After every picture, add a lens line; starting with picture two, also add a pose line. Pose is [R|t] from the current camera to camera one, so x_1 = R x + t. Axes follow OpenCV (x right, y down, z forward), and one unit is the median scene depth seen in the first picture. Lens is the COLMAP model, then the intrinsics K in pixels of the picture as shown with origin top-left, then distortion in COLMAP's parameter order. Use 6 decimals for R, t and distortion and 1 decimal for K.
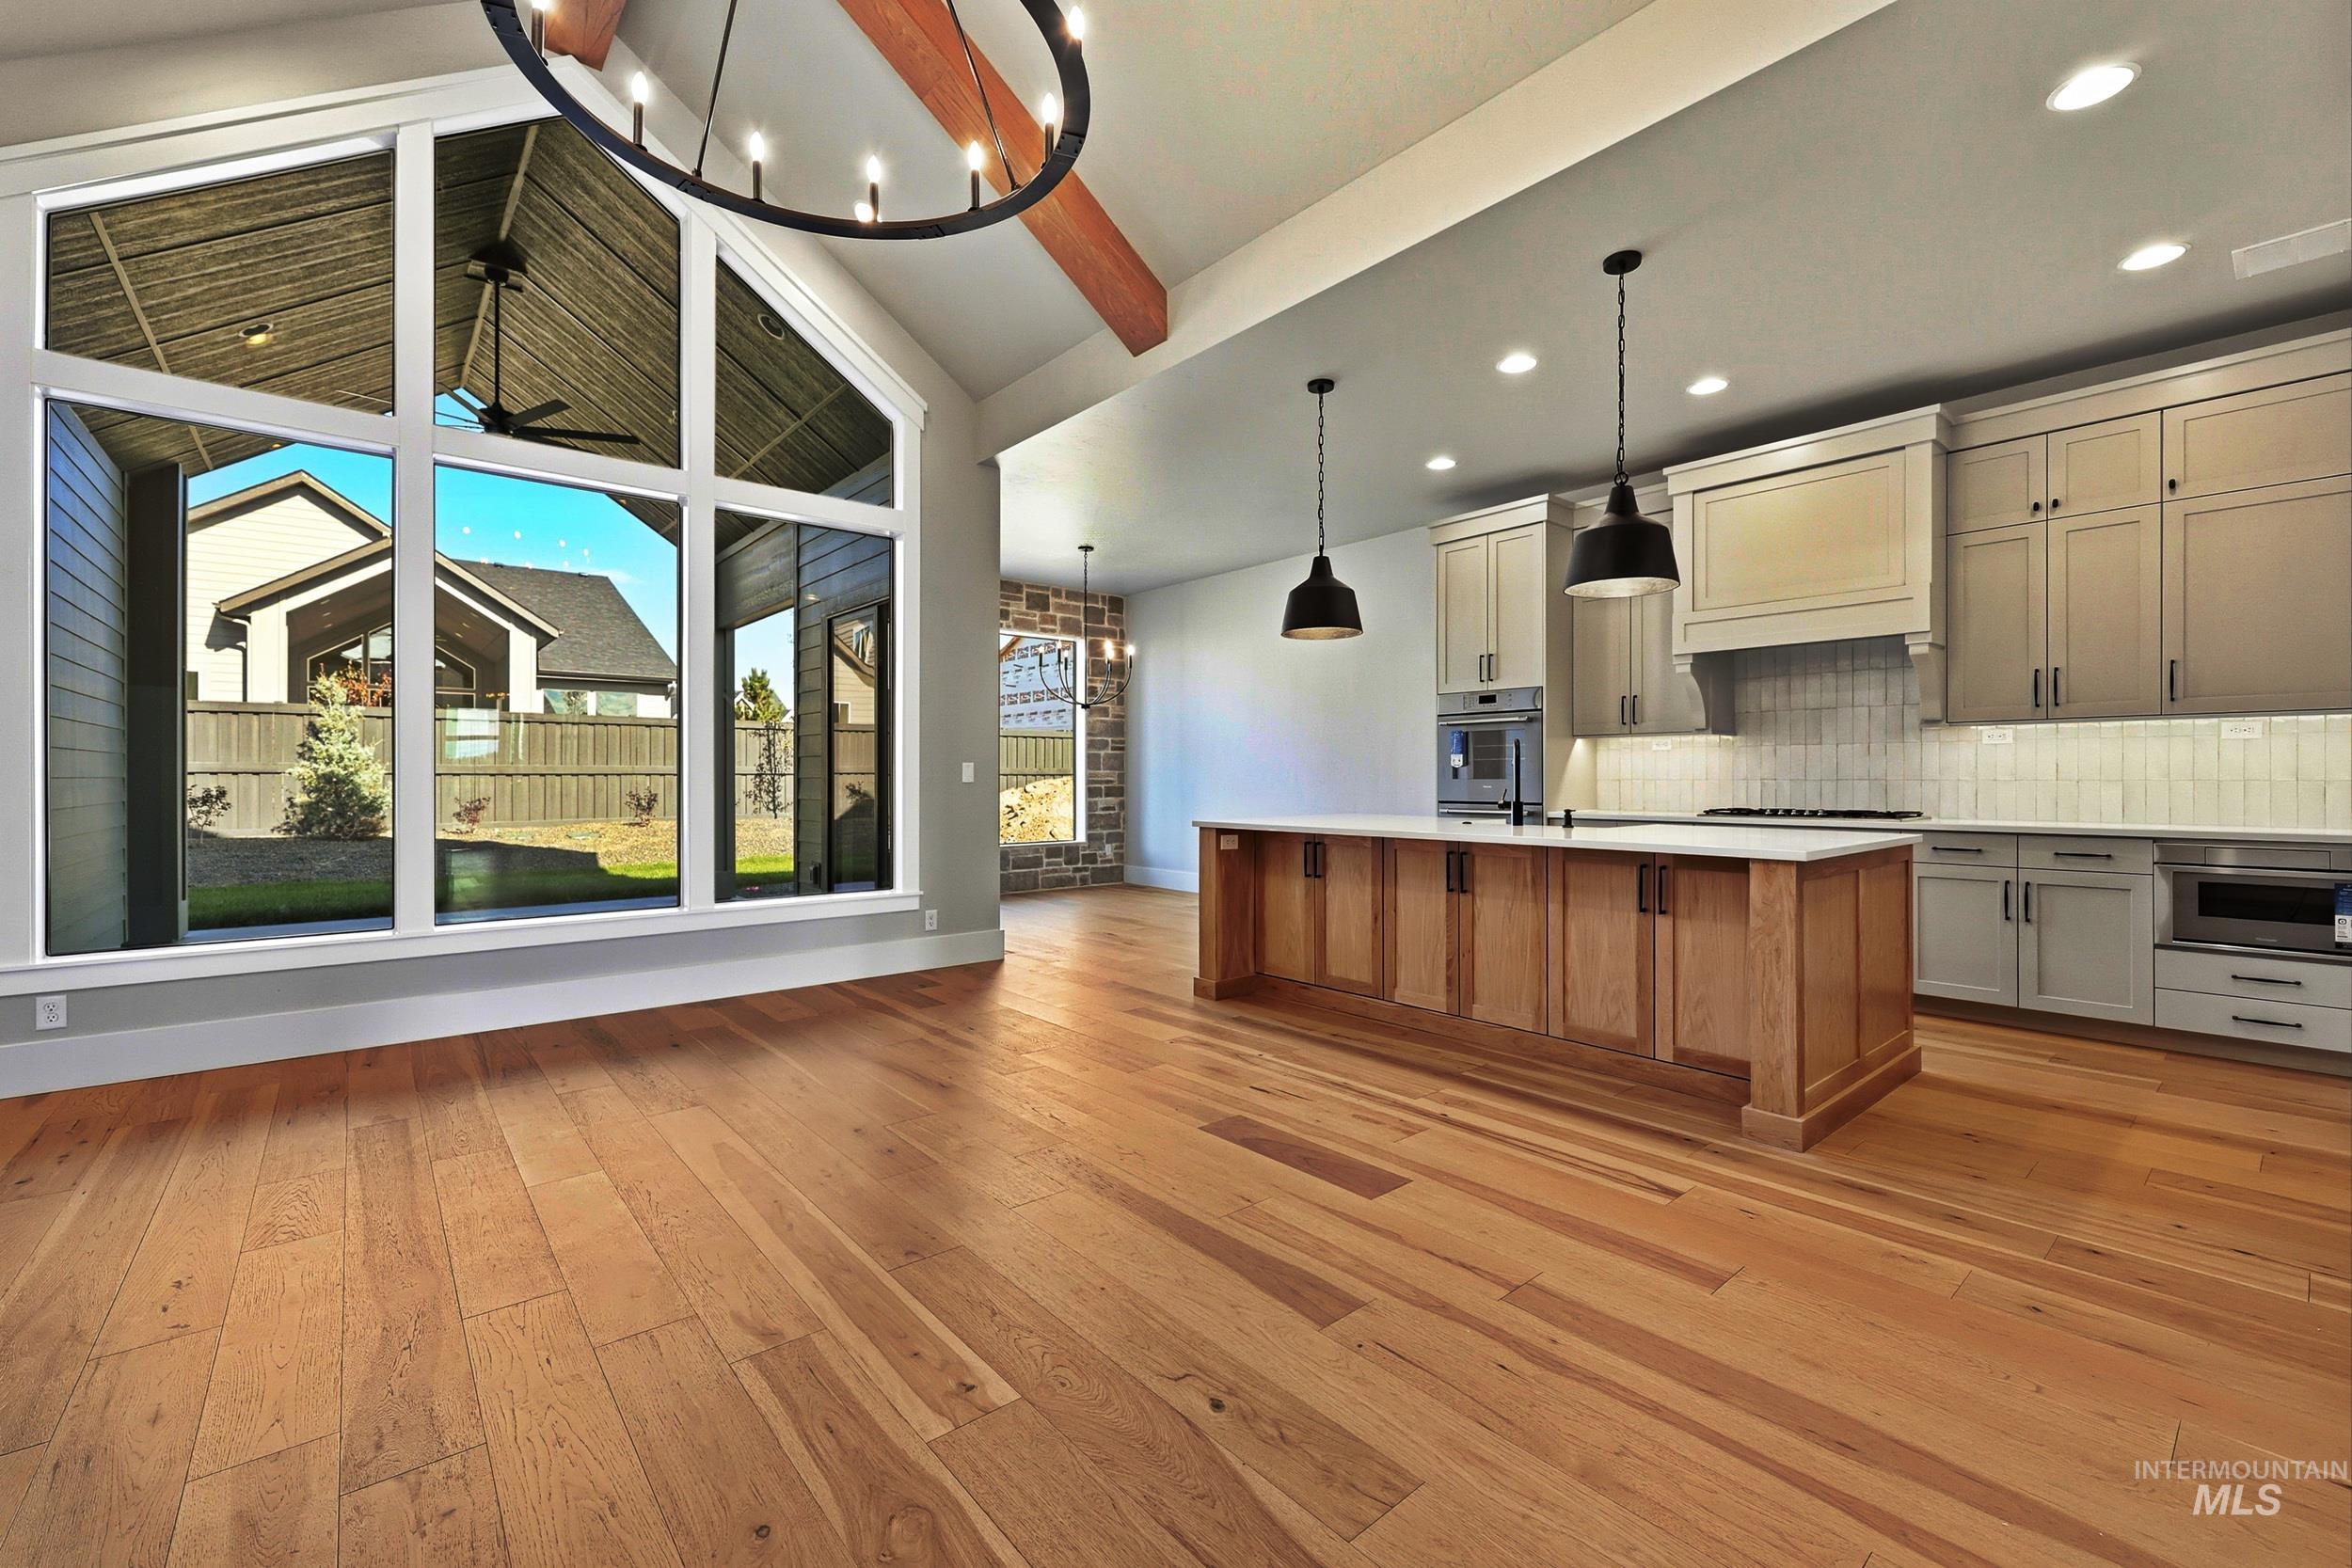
lens RADIAL K [[953.1, 0, 1176.0], [0, 953.1, 784.0], [0, 0, 1]] dist [-0.000168, 0.000091]
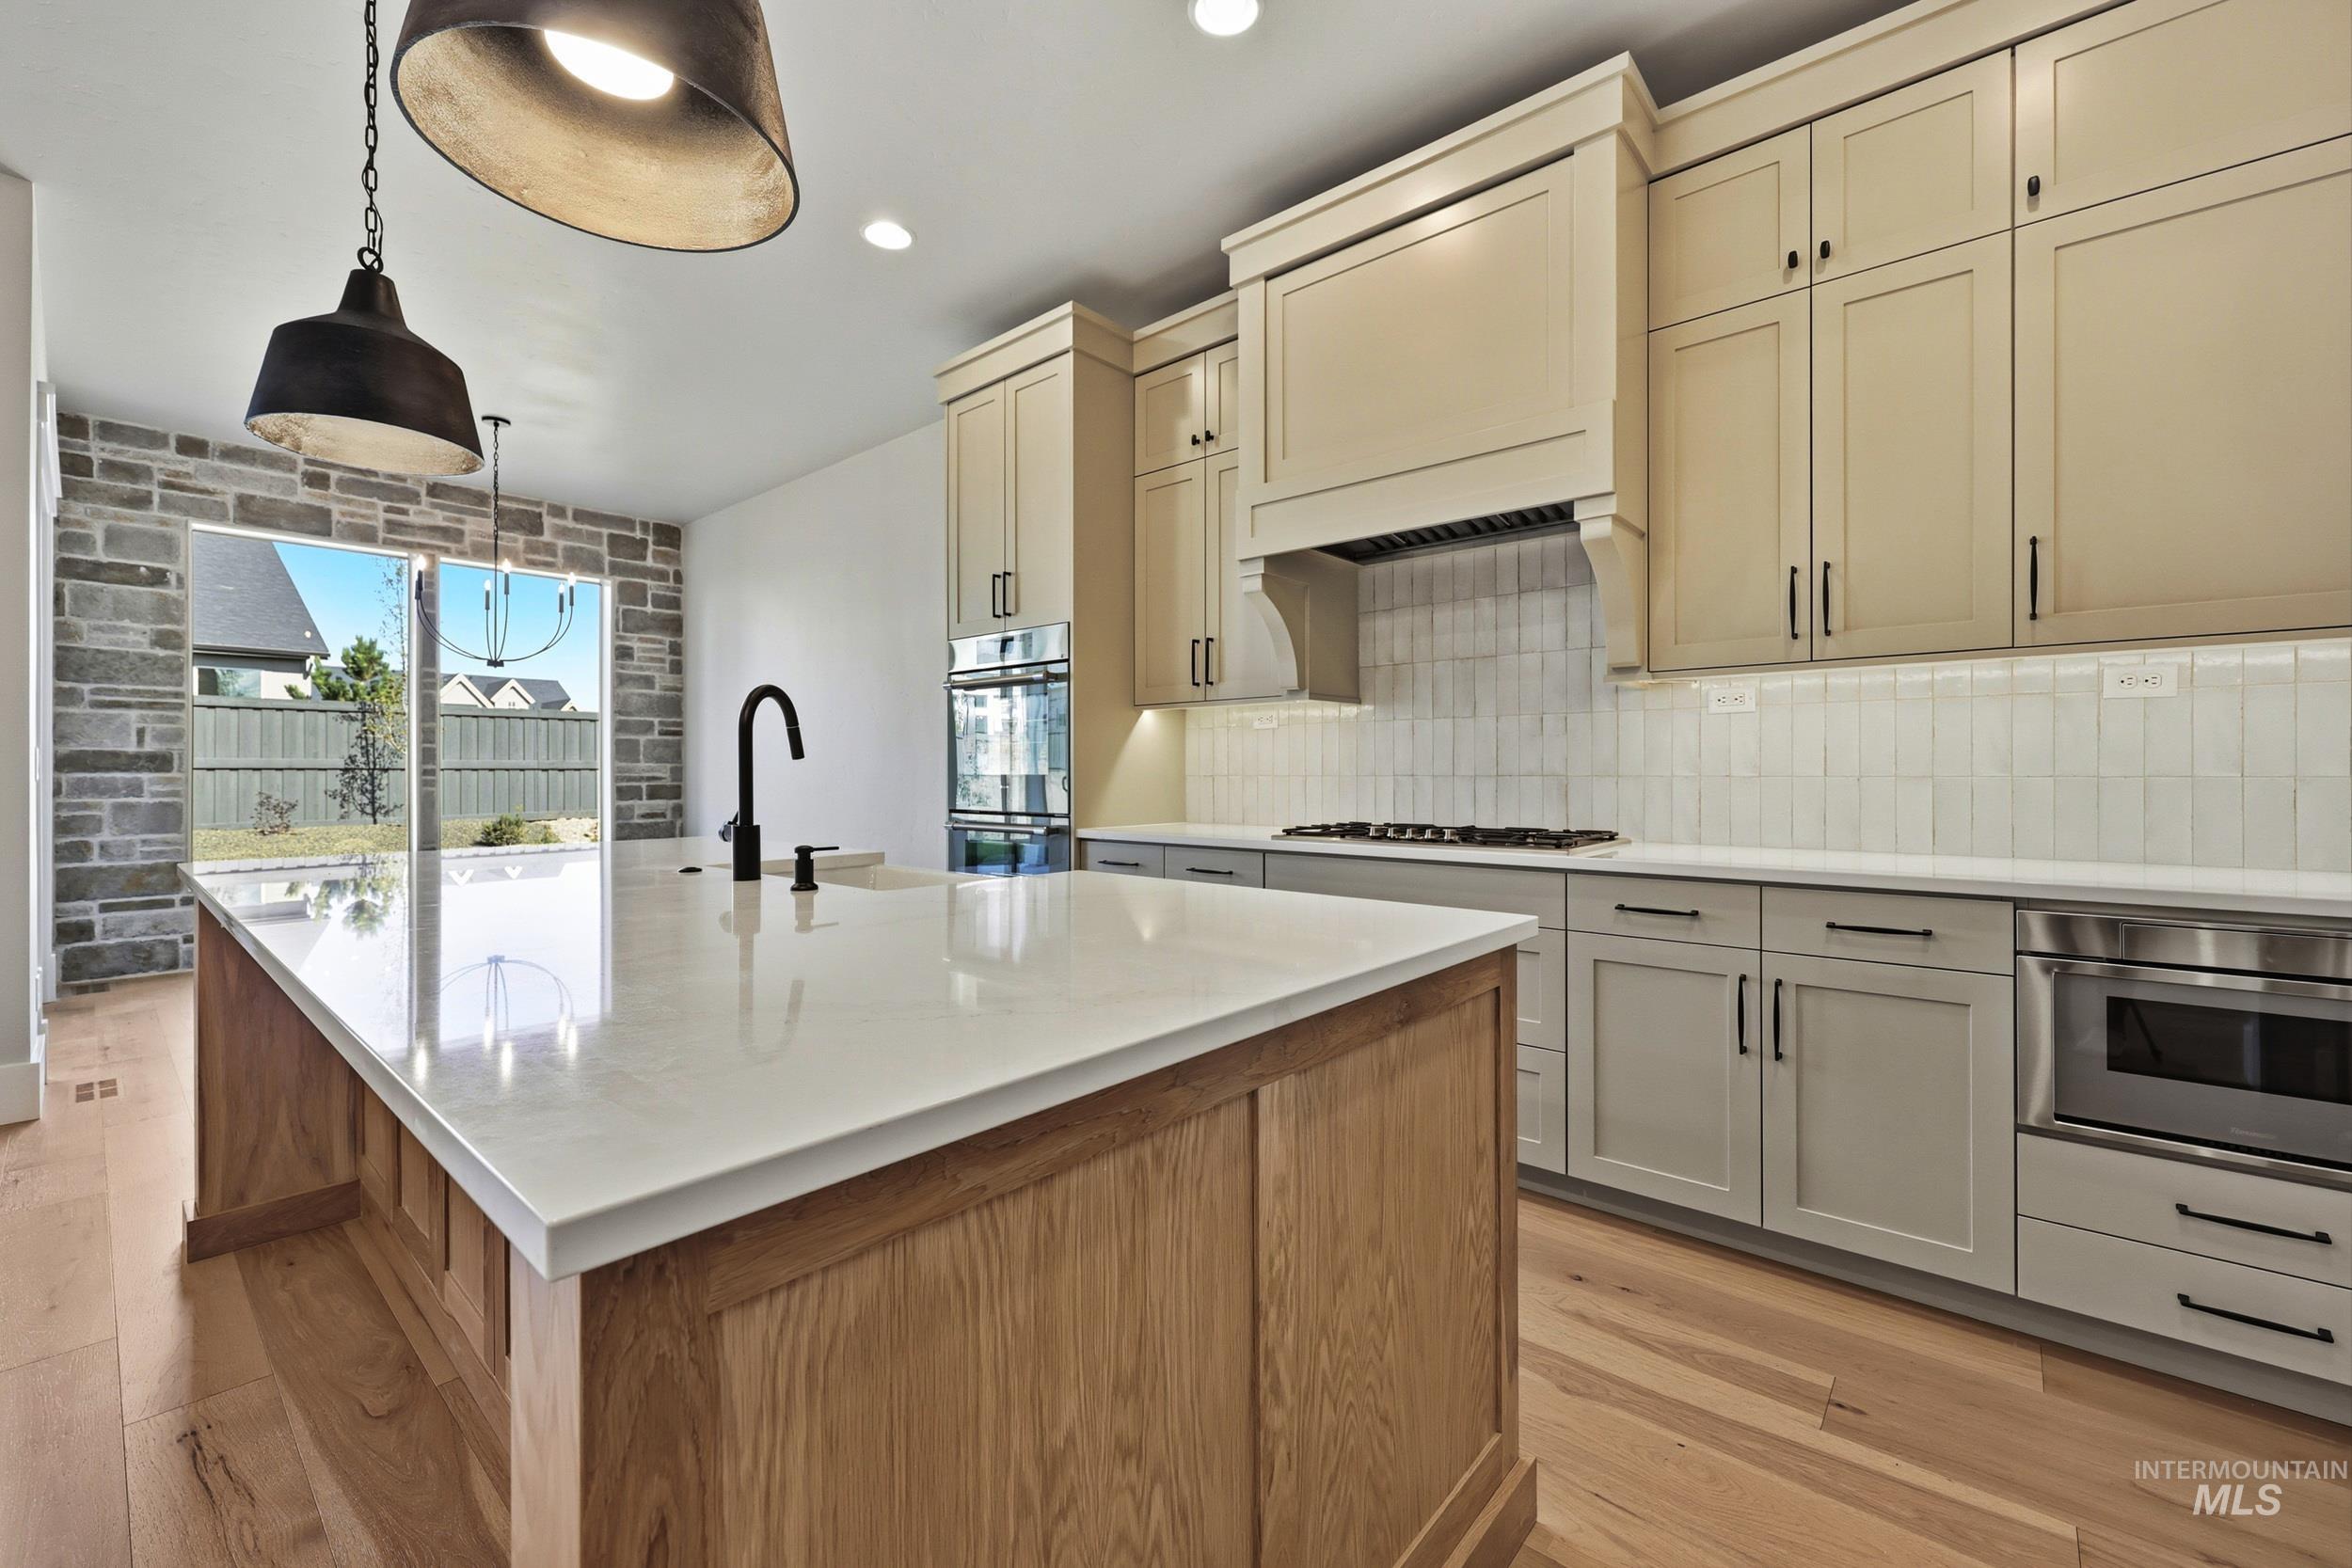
lens RADIAL K [[942.6, 0, 1169.1], [0, 942.6, 779.9], [0, 0, 1]] dist [-0.000659, -0.000103]
pose [[0.987174, -0.000390, 0.159647, 0.447189], [0.000473, 1.000000, -0.000478, -0.001714], [-0.159647, 0.000547, 0.987174, 0.505008]]
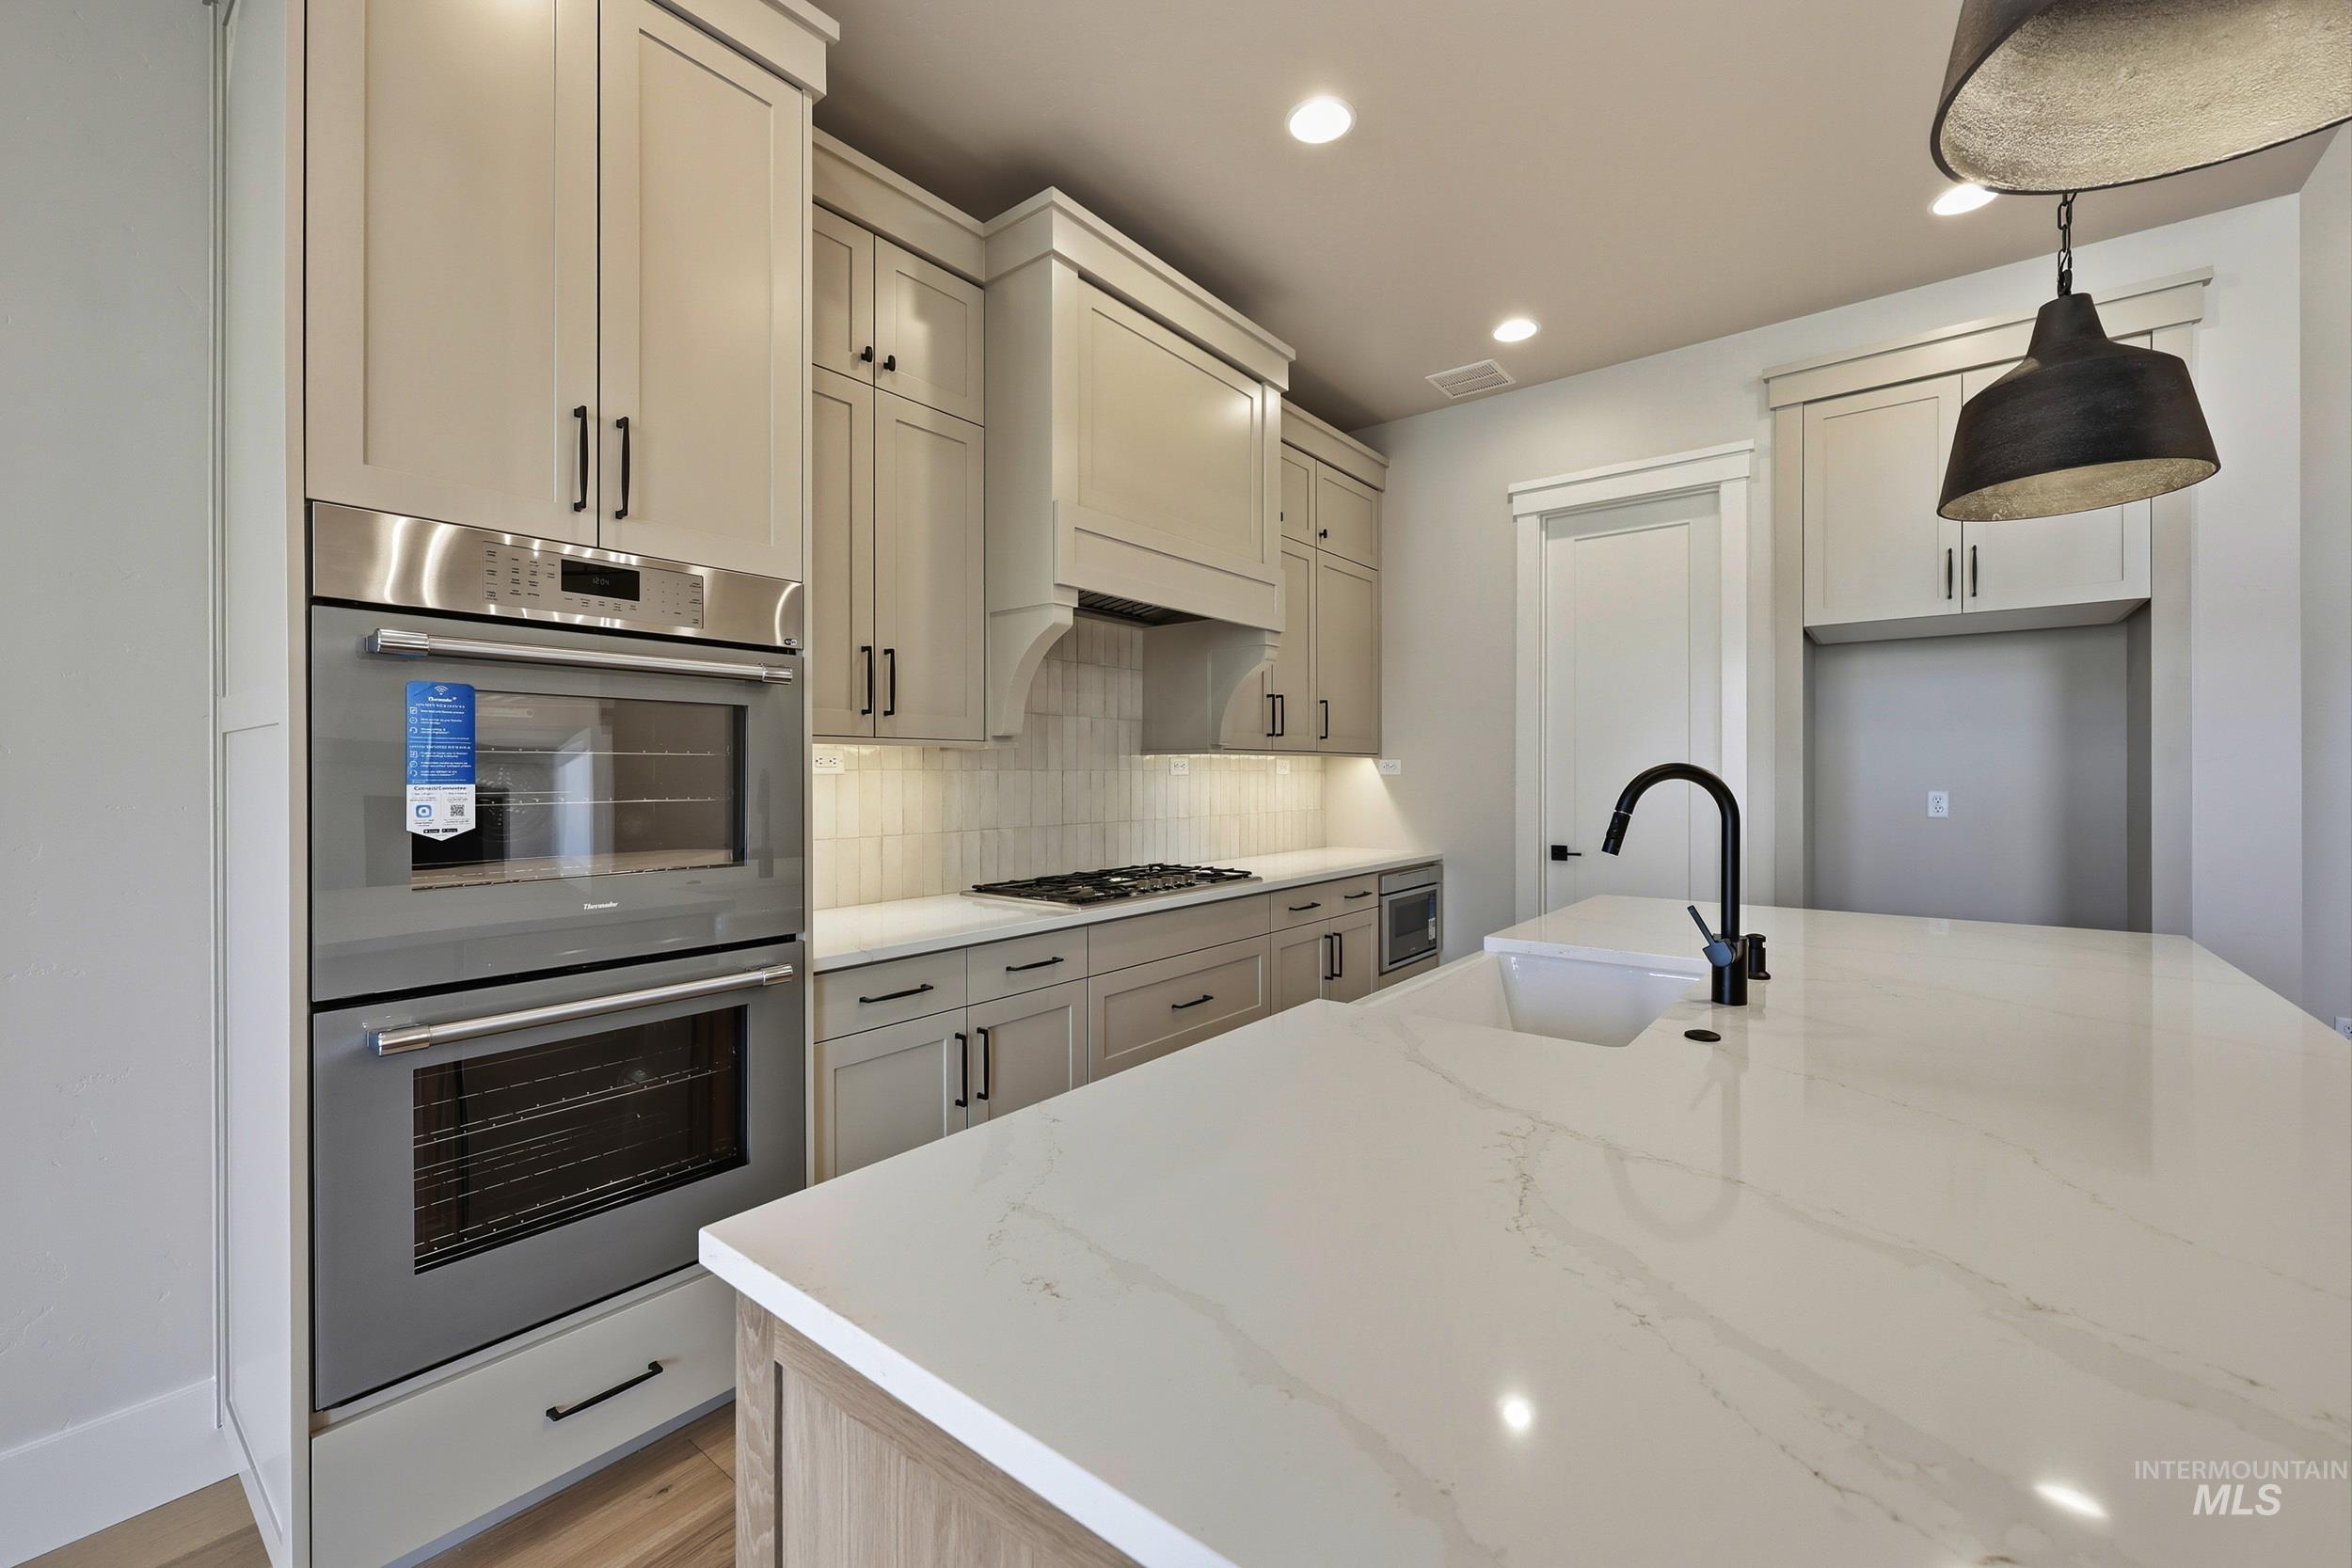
lens RADIAL K [[942.6, 0, 1169.1], [0, 942.6, 779.9], [0, 0, 1]] dist [-0.000659, -0.000103]
pose [[-0.194888, -0.002629, 0.980822, 0.040694], [0.008917, 0.999950, 0.004452, -0.043181], [-0.980785, 0.009614, -0.194855, 1.203088]]
